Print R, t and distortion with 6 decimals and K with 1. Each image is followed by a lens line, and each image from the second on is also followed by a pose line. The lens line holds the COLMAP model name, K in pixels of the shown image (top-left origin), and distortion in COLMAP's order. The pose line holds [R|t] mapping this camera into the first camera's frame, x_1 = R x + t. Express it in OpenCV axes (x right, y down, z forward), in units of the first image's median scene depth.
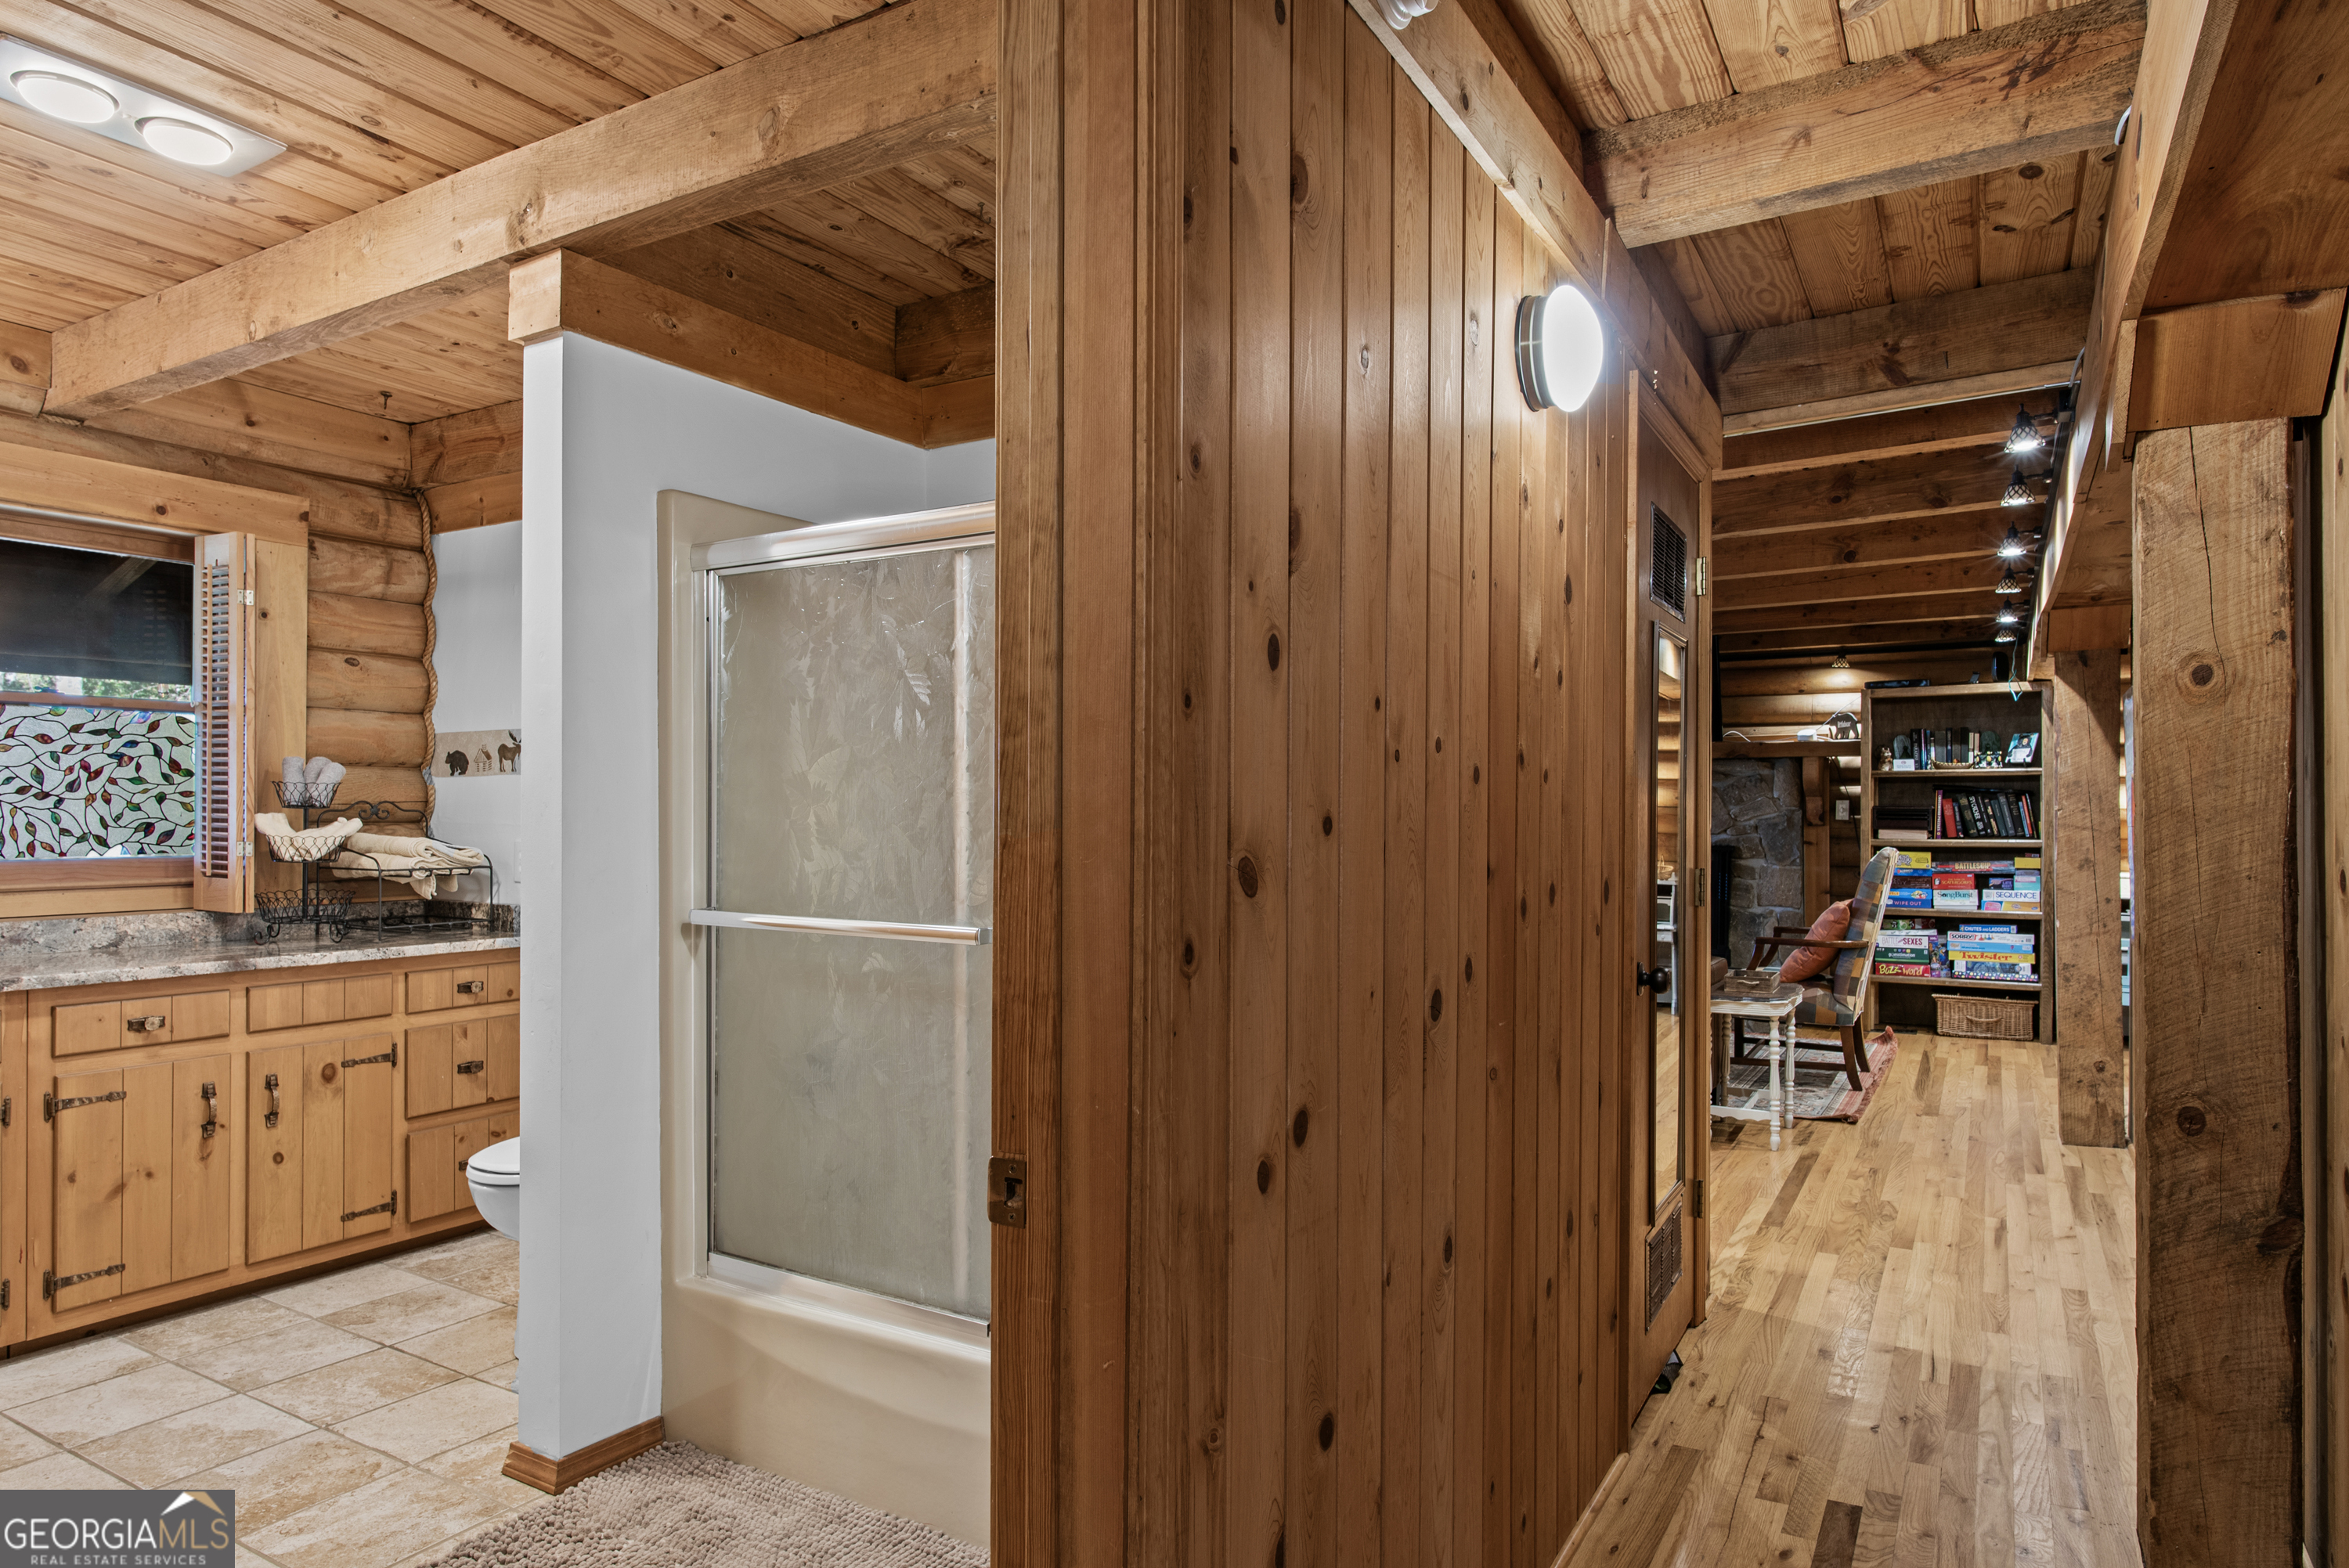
lens RADIAL K [[1400.7, 0, 1189.9], [0, 1400.7, 808.0], [0, 0, 1]] dist [-0.005452, 0.001853]
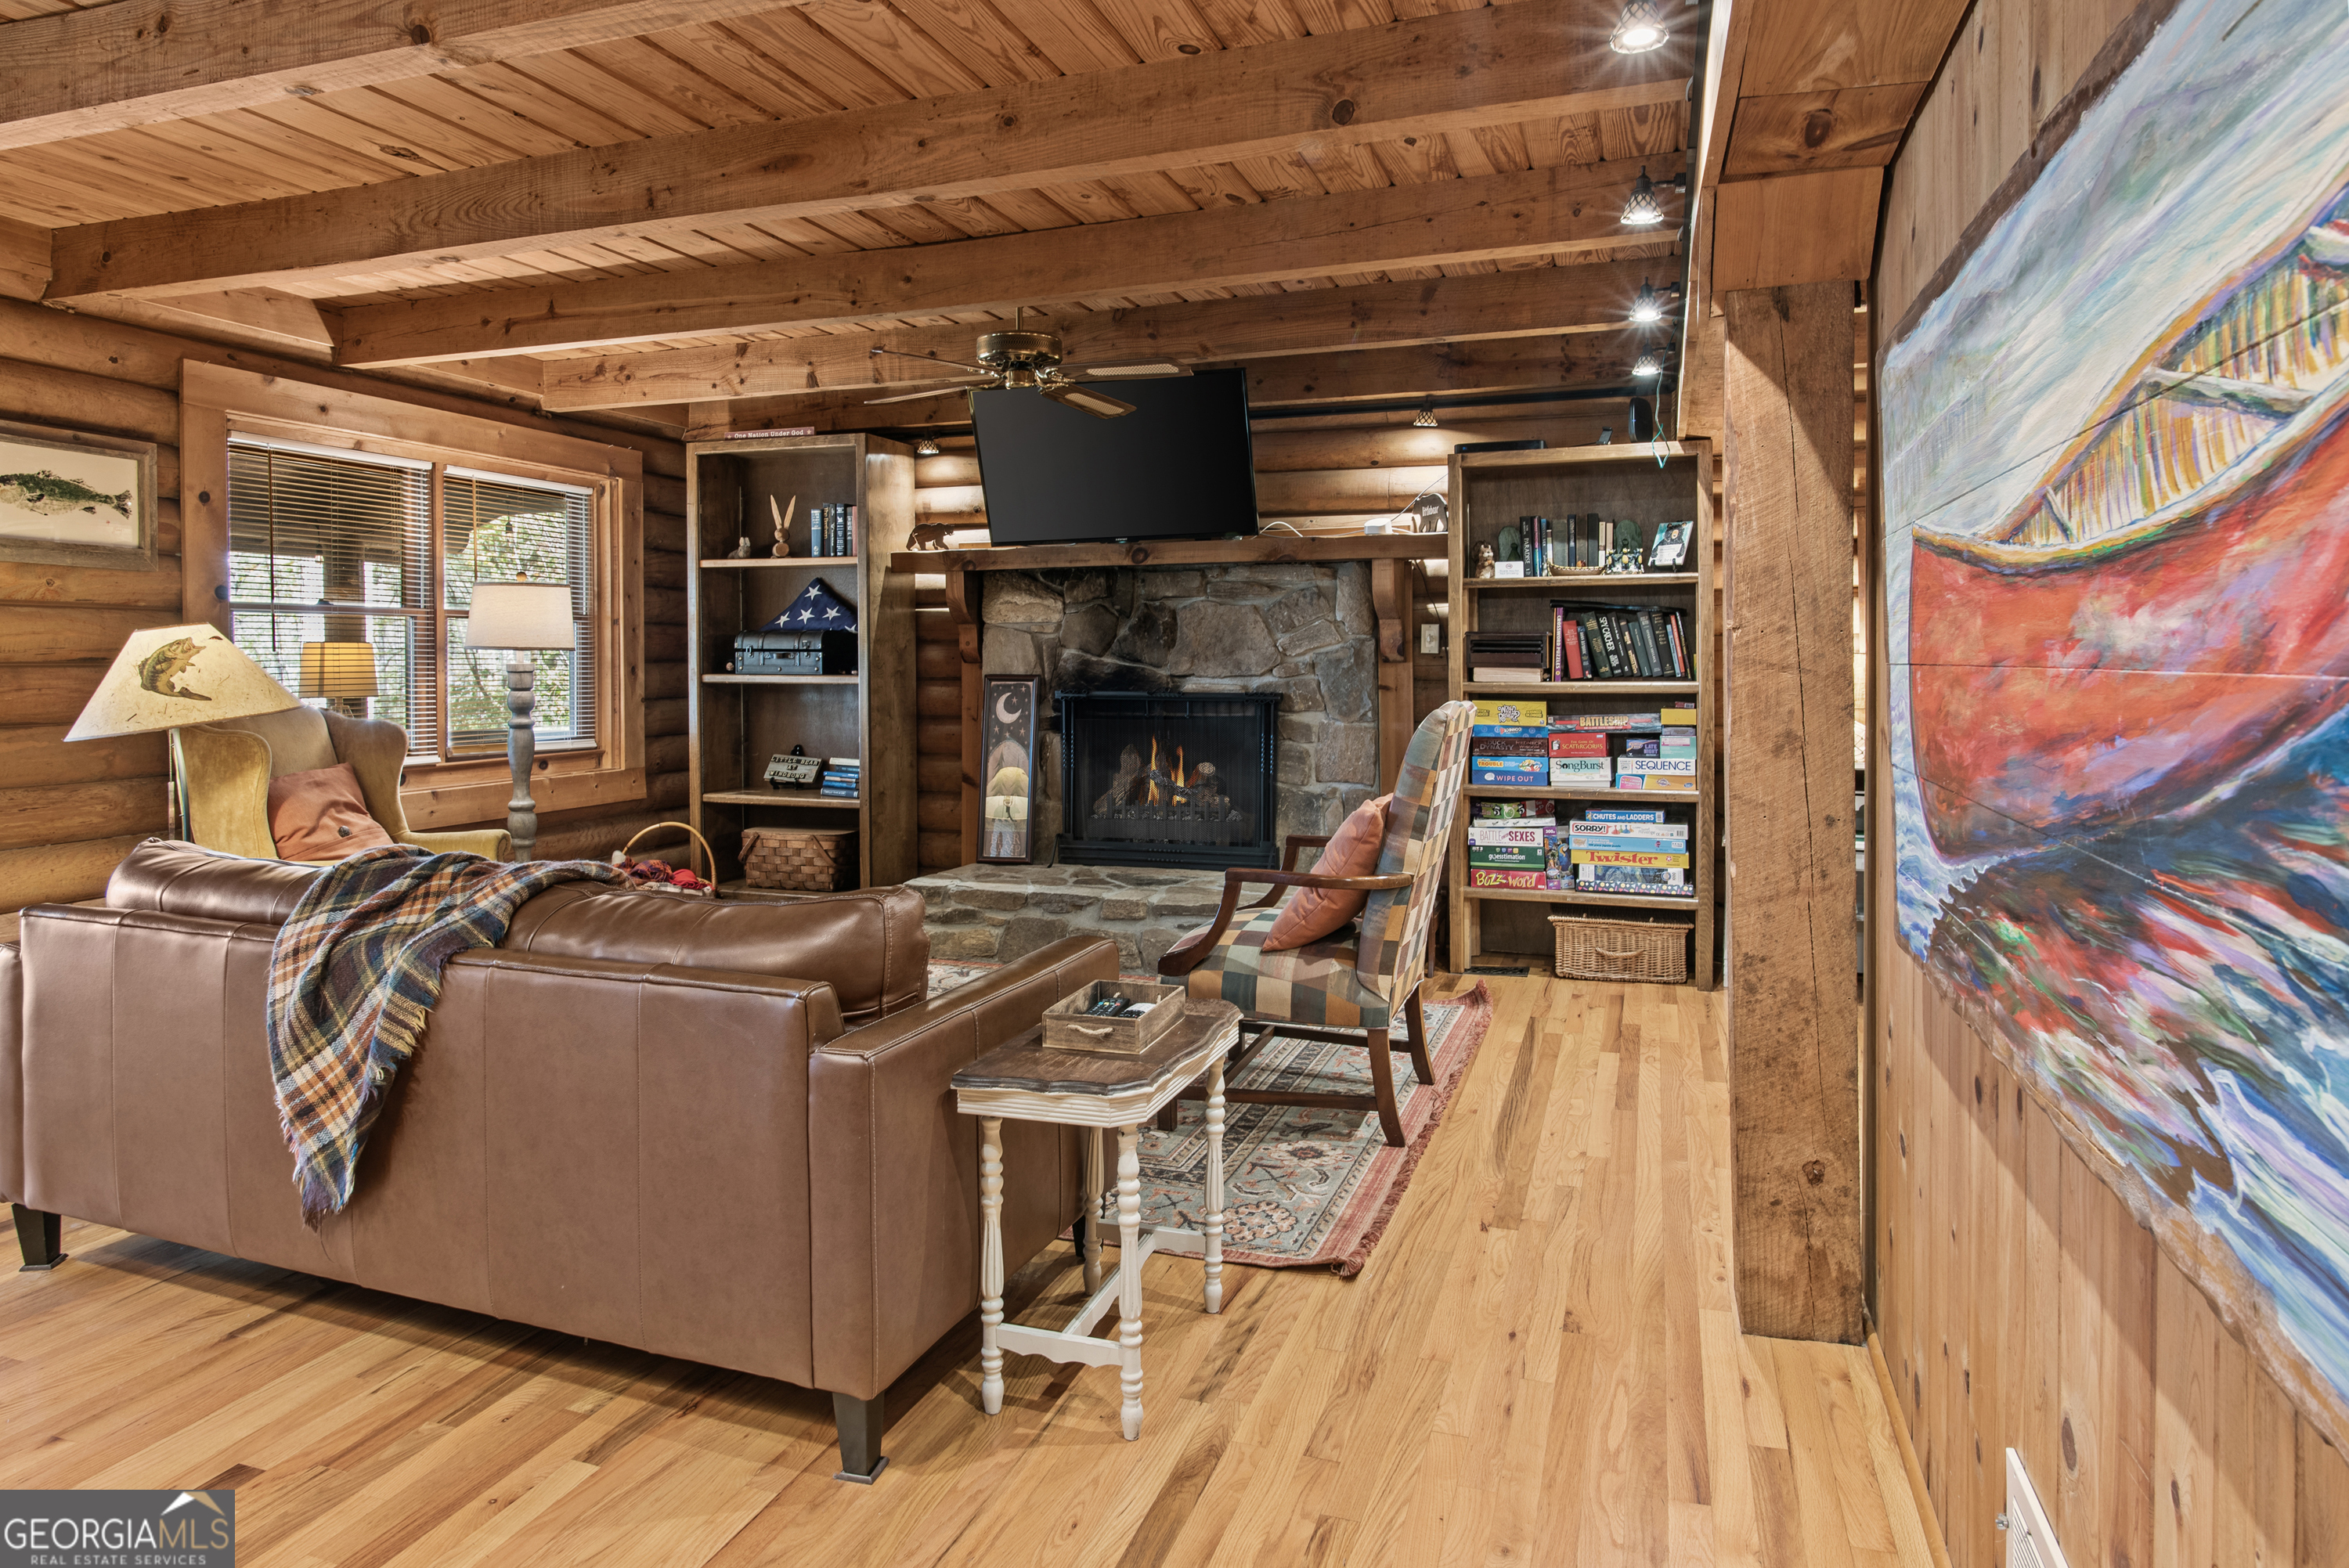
lens RADIAL K [[1400.7, 0, 1213.1], [0, 1400.7, 656.9], [0, 0, 1]] dist [-0.005452, 0.001853]
pose [[0.976711, -0.007101, 0.214440, 0.236950], [0.005293, 0.999945, 0.009004, 0.003860], [-0.214493, -0.007659, 0.976696, 0.392132]]
